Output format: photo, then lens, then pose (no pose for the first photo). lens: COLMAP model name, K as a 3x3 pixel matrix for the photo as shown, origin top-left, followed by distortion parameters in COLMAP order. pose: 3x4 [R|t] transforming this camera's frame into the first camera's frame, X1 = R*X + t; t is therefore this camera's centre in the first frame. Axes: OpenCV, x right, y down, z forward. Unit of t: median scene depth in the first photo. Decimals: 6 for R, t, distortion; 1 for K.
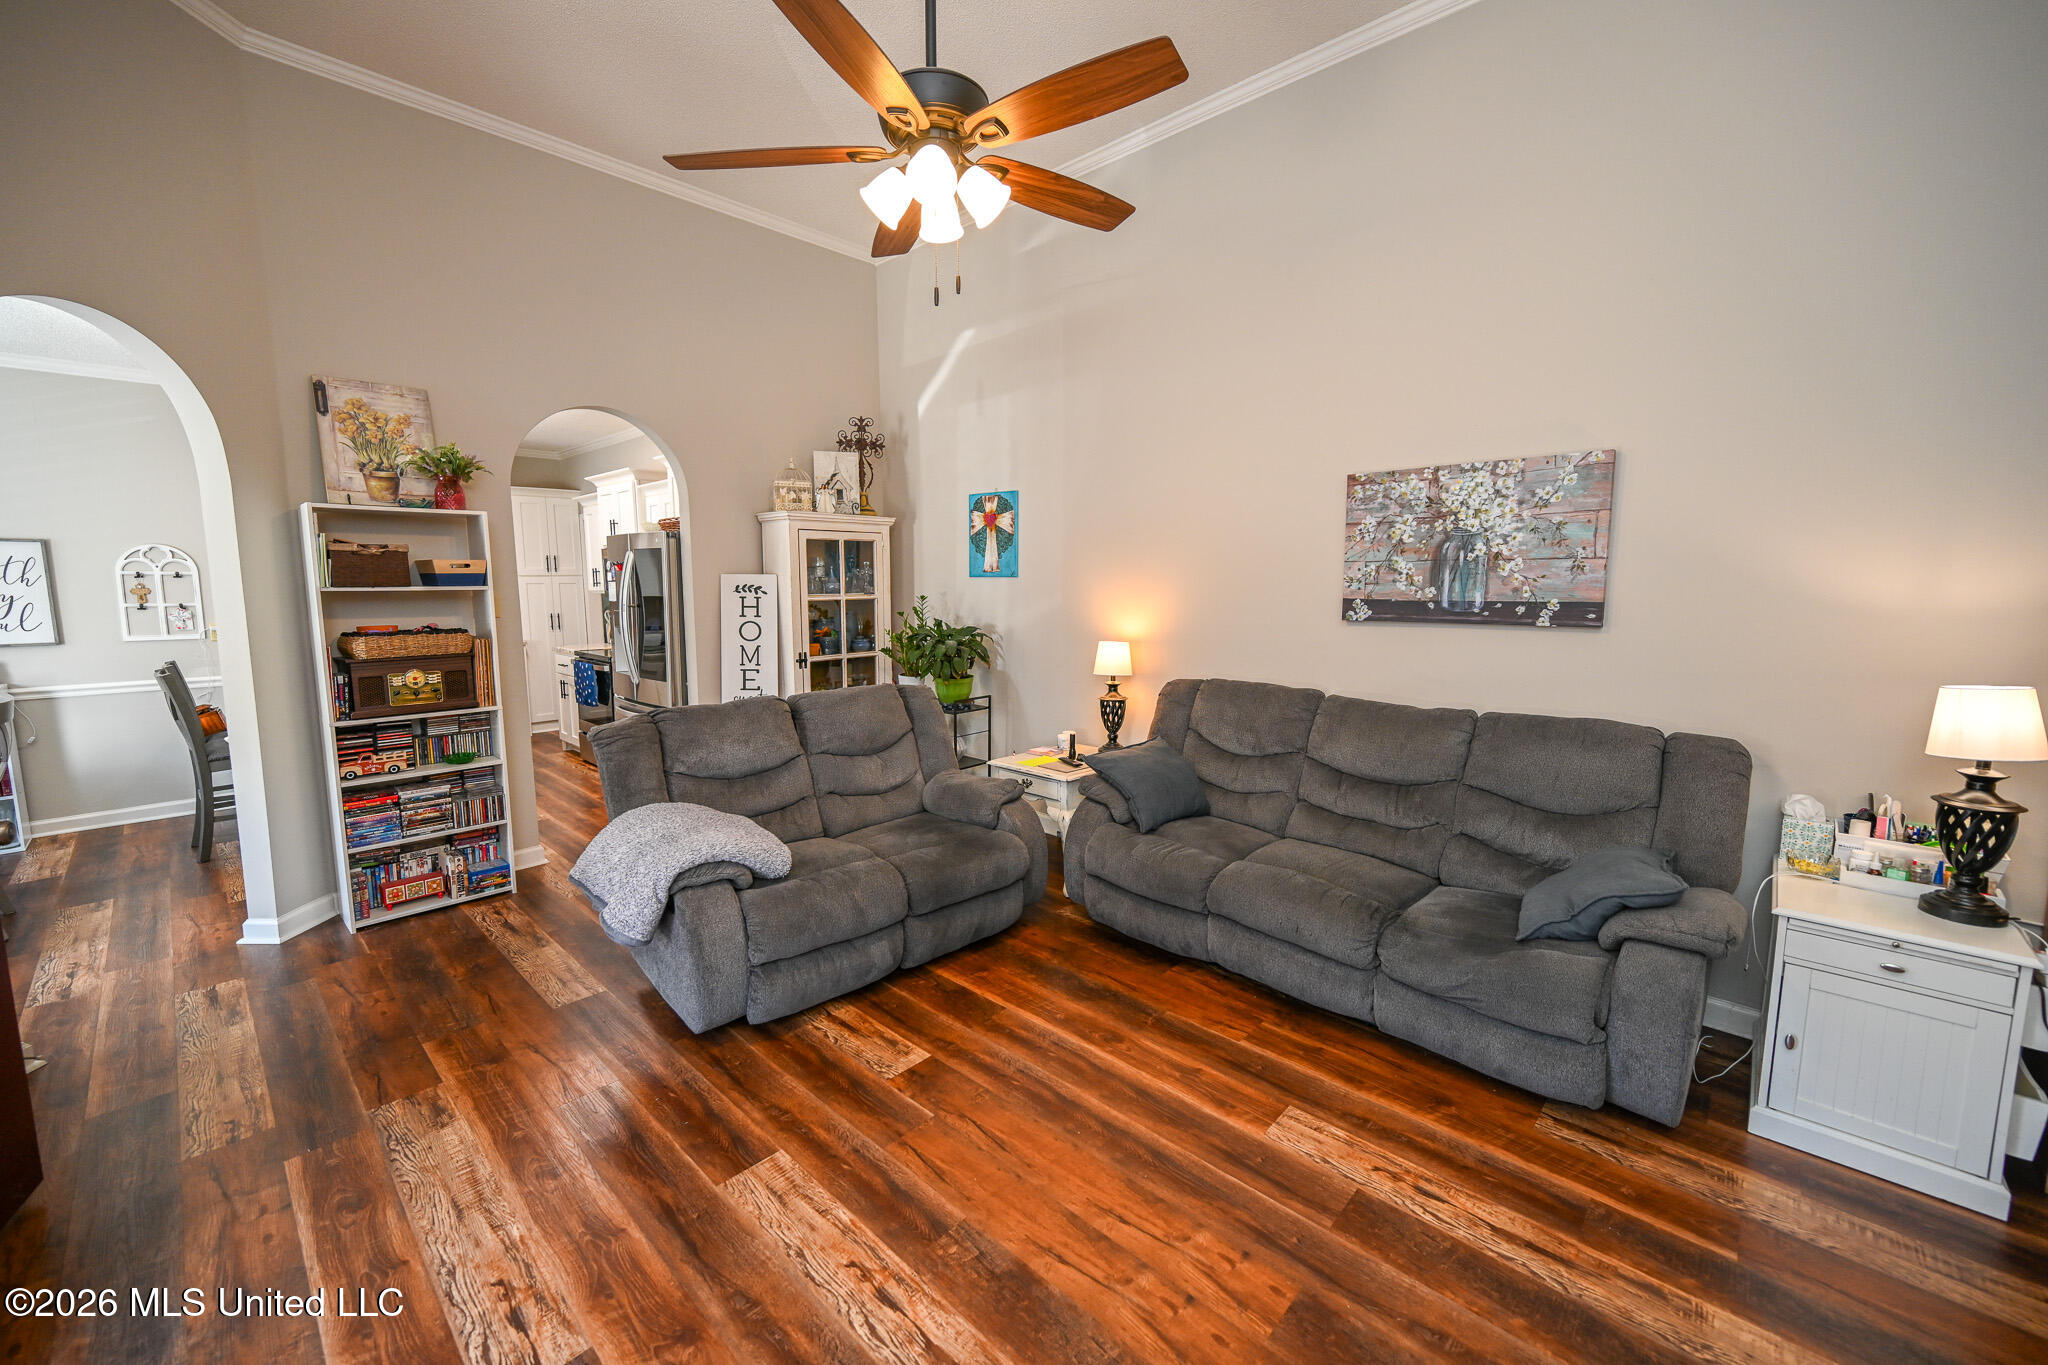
lens RADIAL K [[804.2, 0, 1015.2], [0, 804.2, 675.7], [0, 0, 1]] dist [-0.003040, 0.000969]
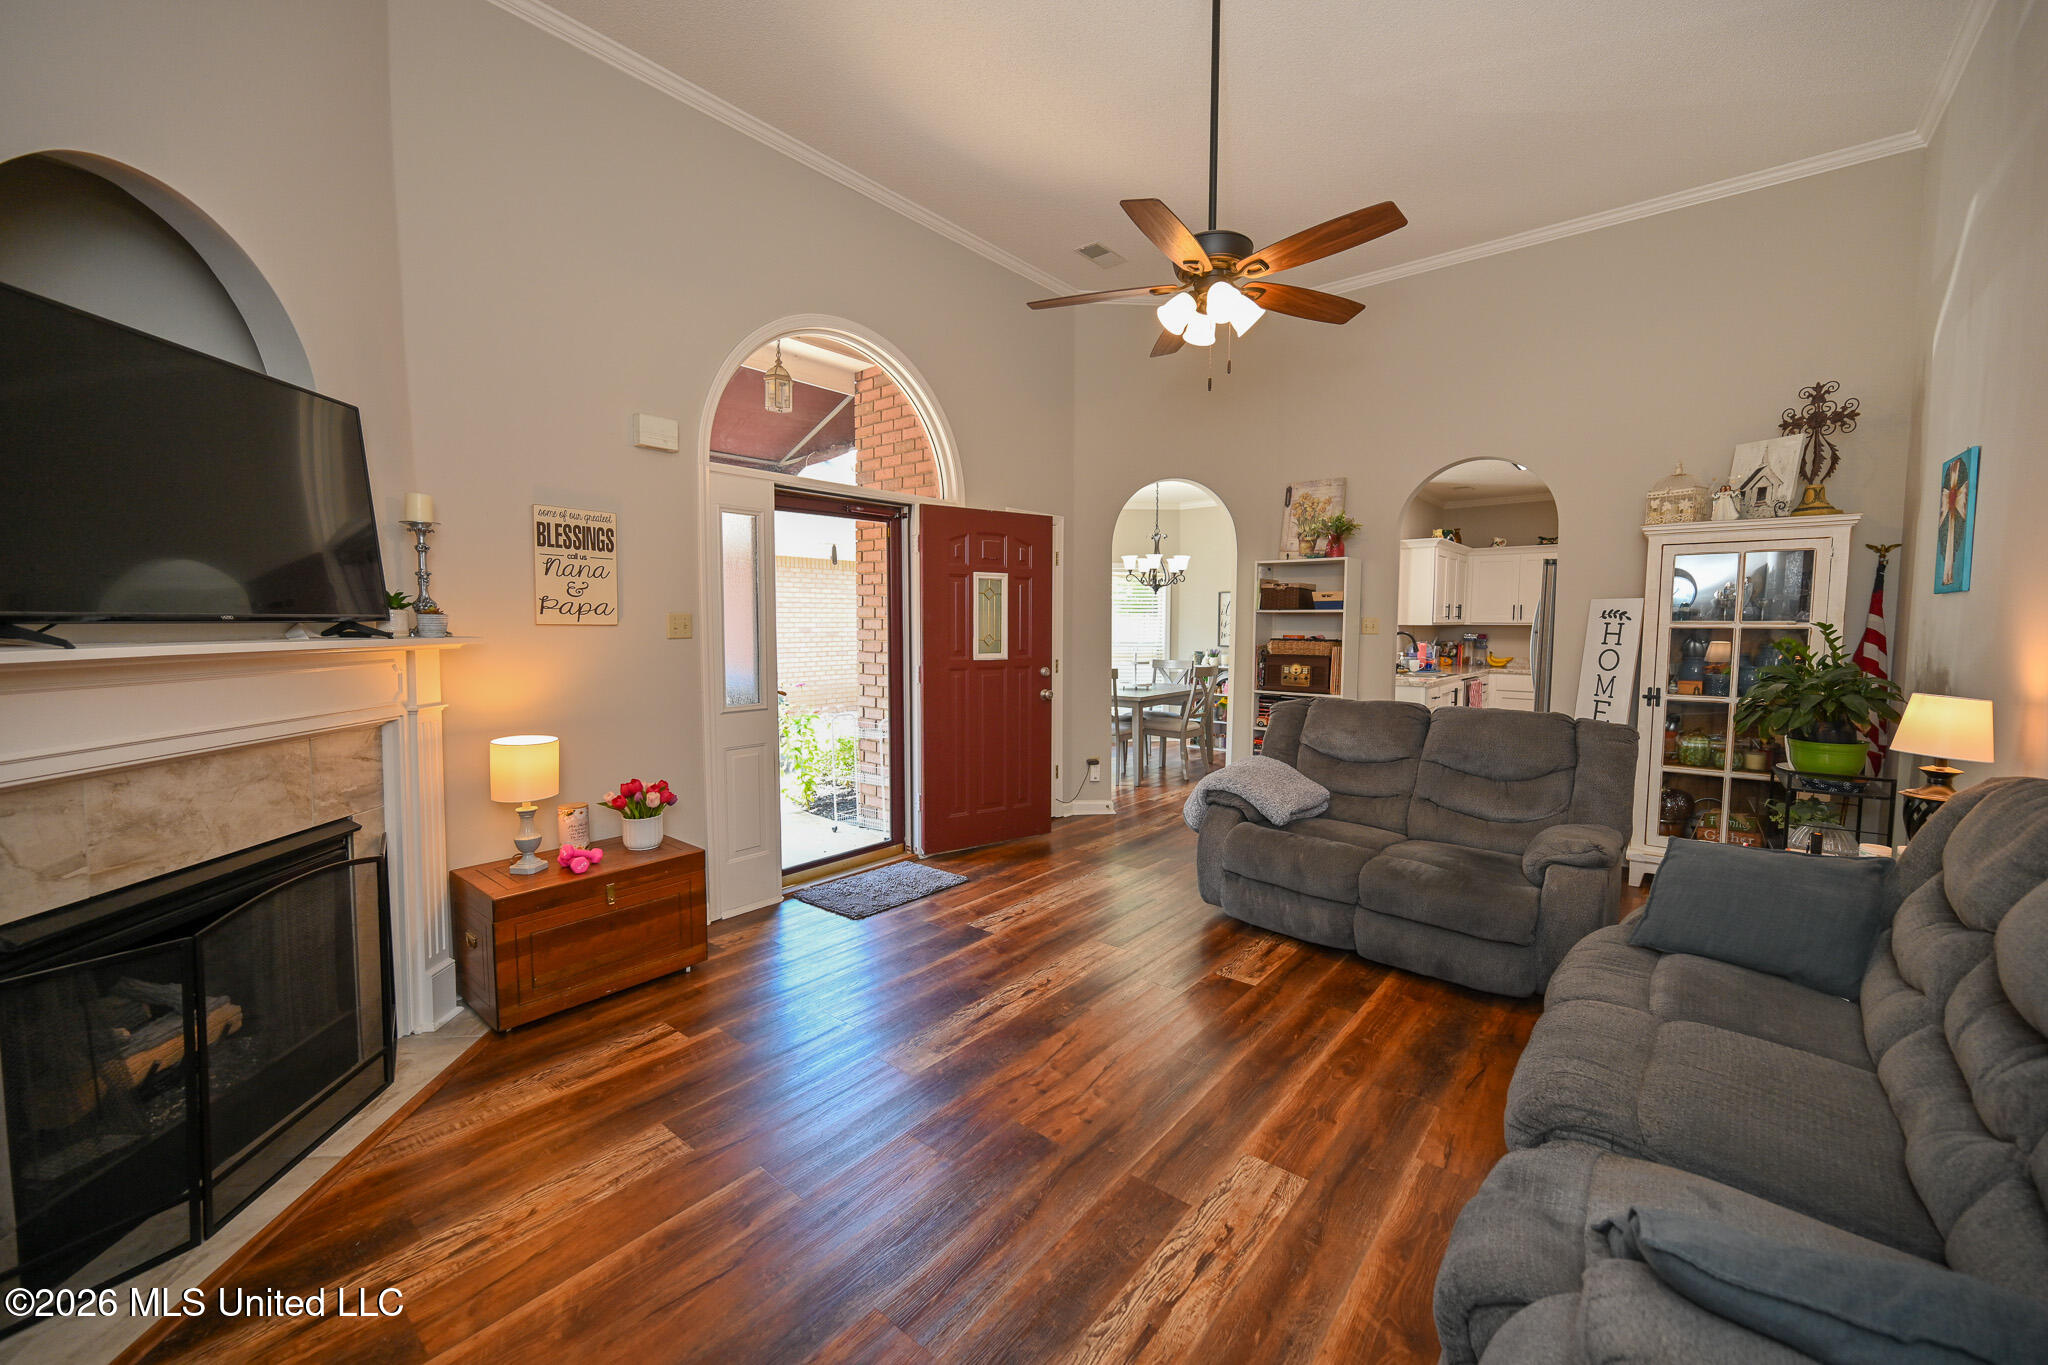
lens RADIAL K [[804.2, 0, 1026.8], [0, 804.2, 679.3], [0, 0, 1]] dist [-0.003040, 0.000969]
pose [[0.067231, 0.072560, -0.995095, 0.763899], [-0.127172, 0.989840, 0.063585, -0.010164], [0.989600, 0.122273, 0.075776, 0.380717]]
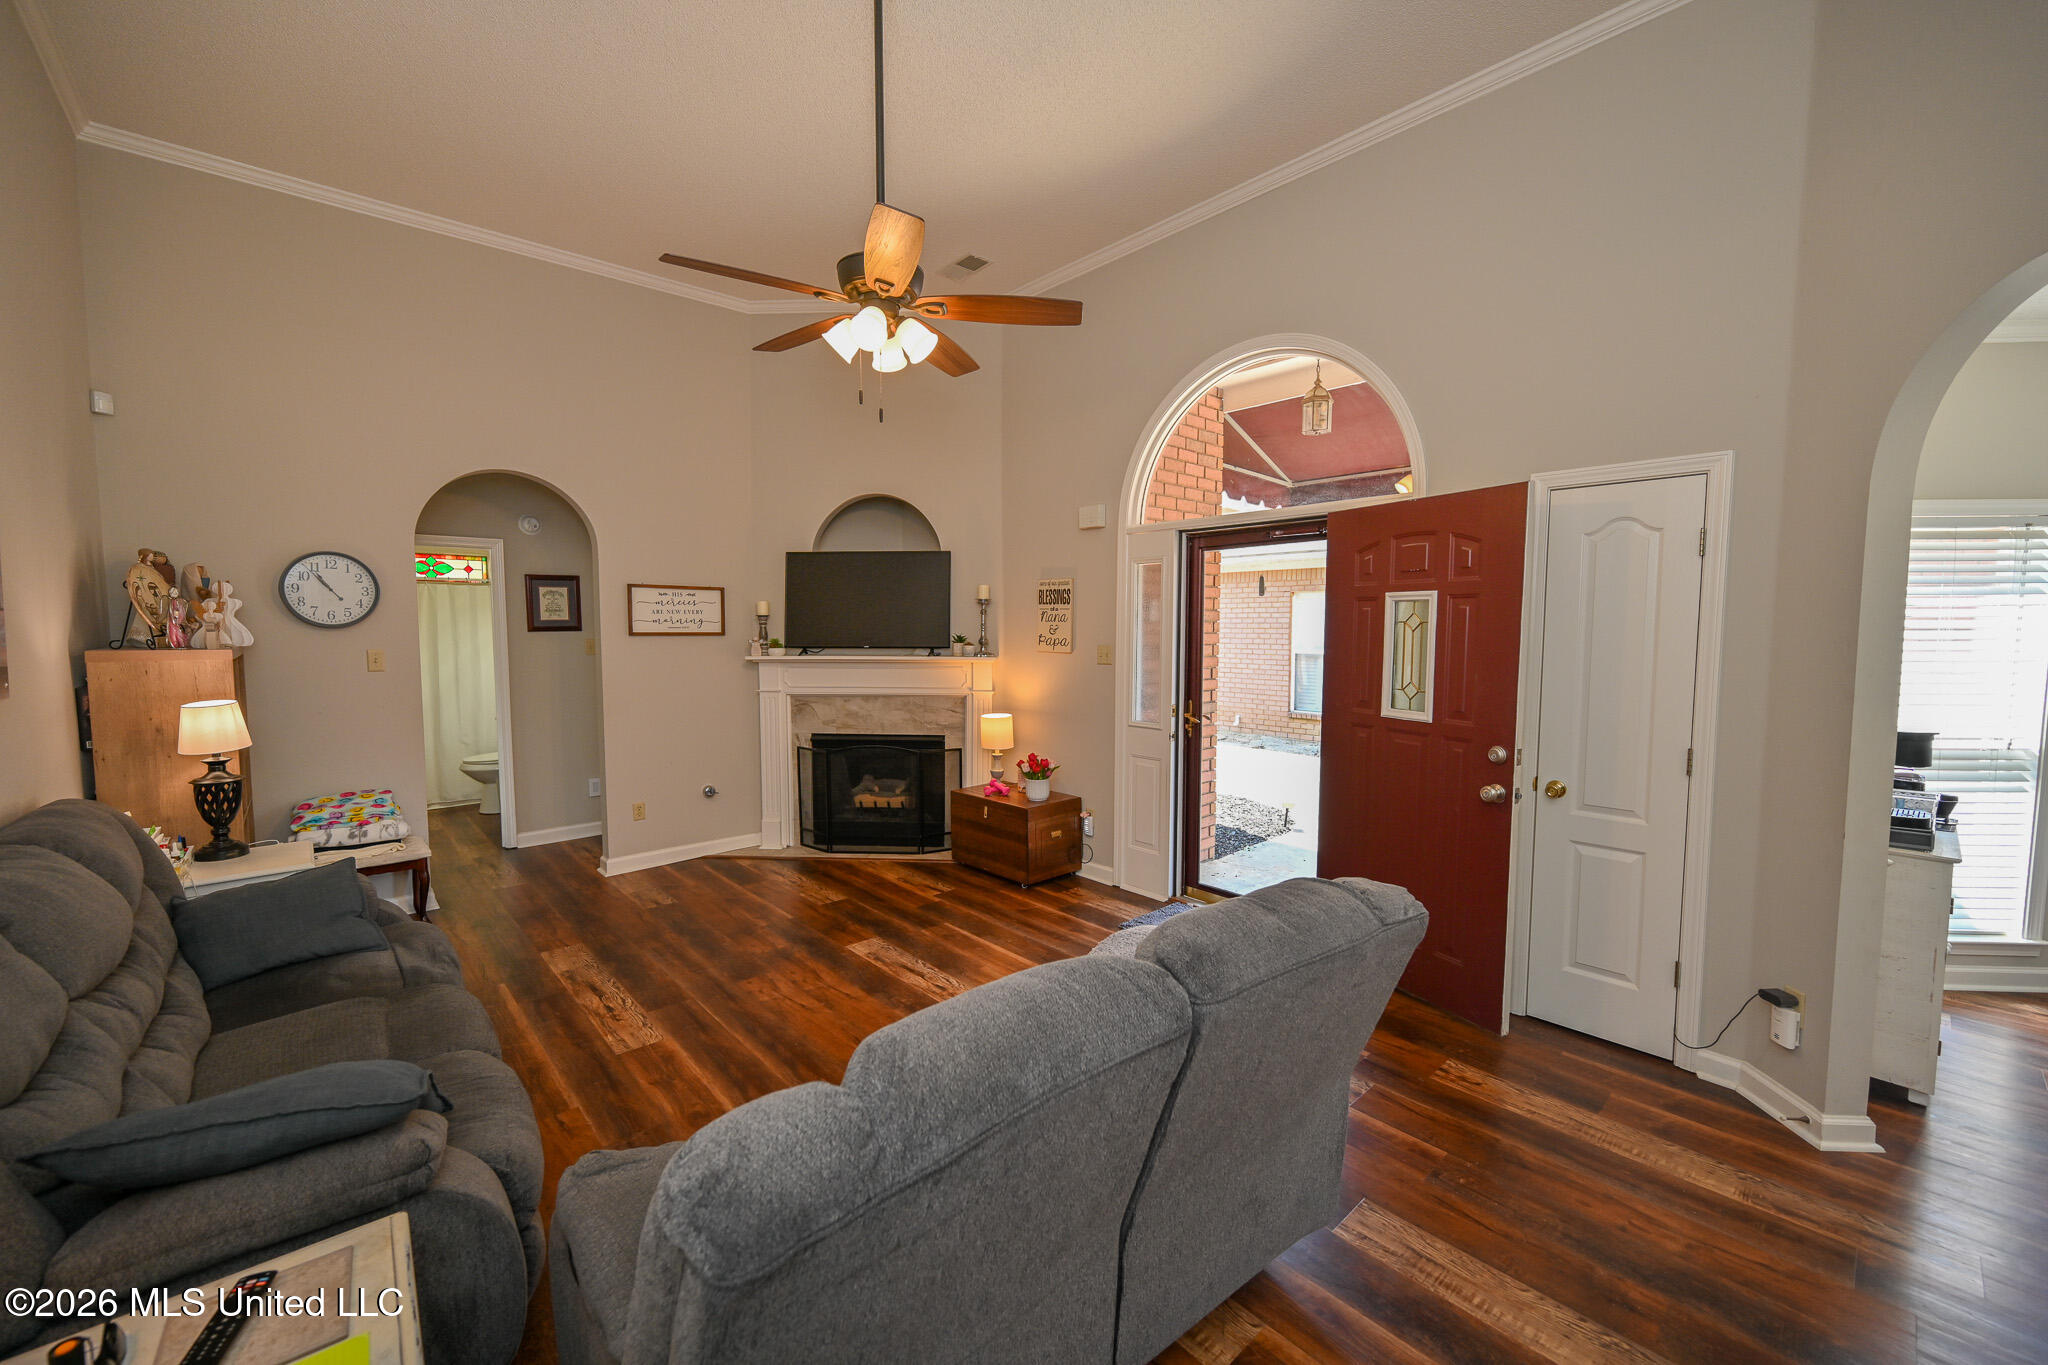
lens RADIAL K [[804.2, 0, 1021.5], [0, 804.2, 682.8], [0, 0, 1]] dist [-0.003040, 0.000969]
pose [[-0.996761, -0.006125, 0.080188, -0.253486], [0.009613, 0.980870, 0.194427, -0.177339], [-0.079845, 0.194568, -0.977634, 1.373985]]
